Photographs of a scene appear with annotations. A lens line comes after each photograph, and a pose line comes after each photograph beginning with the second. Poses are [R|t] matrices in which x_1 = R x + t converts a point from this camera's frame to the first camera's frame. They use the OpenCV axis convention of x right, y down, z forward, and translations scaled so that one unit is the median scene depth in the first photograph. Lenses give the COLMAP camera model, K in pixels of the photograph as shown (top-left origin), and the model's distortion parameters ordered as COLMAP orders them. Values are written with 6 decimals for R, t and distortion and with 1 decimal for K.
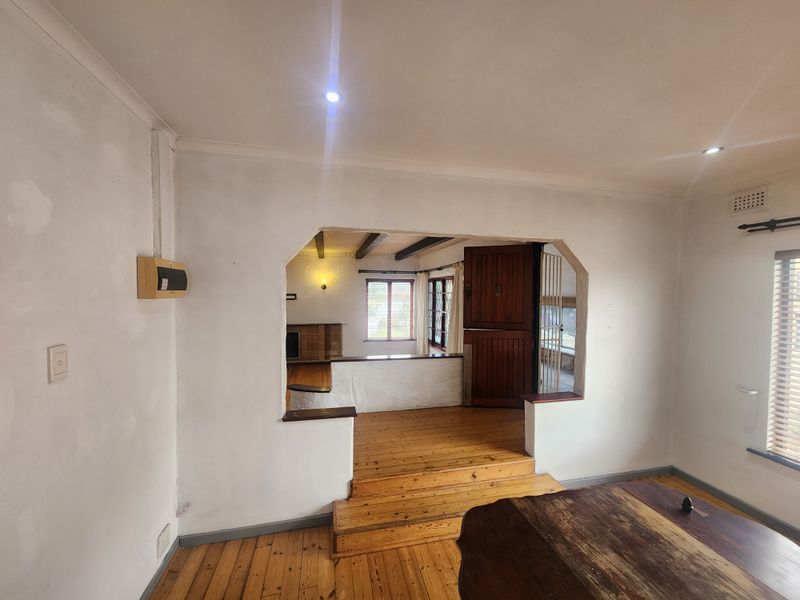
lens RADIAL K [[326.8, 0, 400.8], [0, 326.8, 302.1], [0, 0, 1]] dist [0.002506, -0.000115]
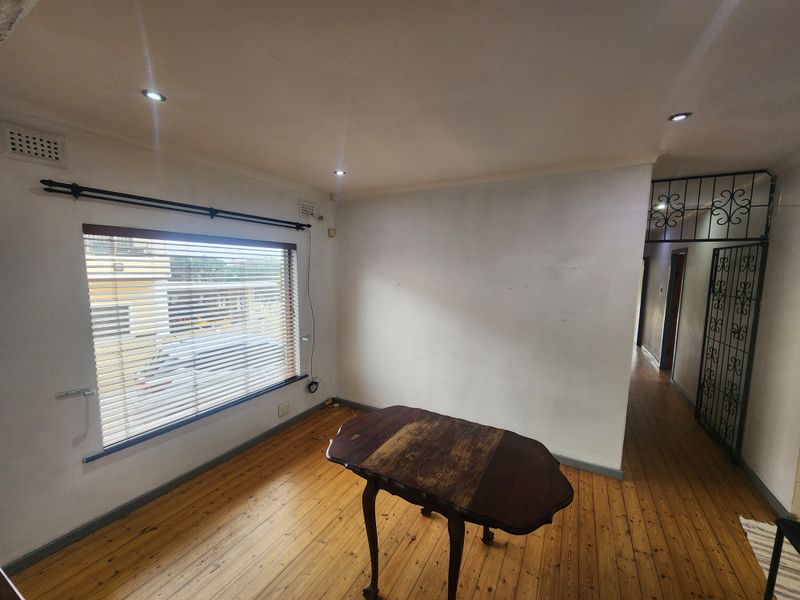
lens RADIAL K [[326.8, 0, 400.1], [0, 326.8, 300.3], [0, 0, 1]] dist [0.002506, -0.000115]
pose [[-0.747003, -0.084218, 0.659465, -0.021071], [0.001687, 0.991701, 0.128557, -0.024527], [-0.664818, 0.097145, -0.740661, 0.420368]]
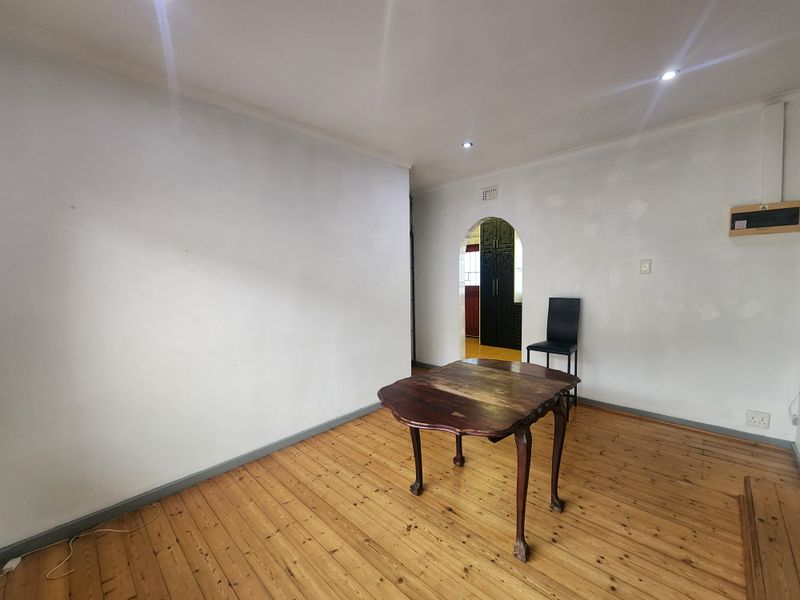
lens RADIAL K [[326.8, 0, 395.7], [0, 326.8, 304.2], [0, 0, 1]] dist [0.002506, -0.000115]
pose [[-0.837261, 0.052844, -0.544244, 0.372238], [-0.002657, 0.994914, 0.100689, 0.042074], [0.546797, 0.085749, -0.832862, 0.395494]]
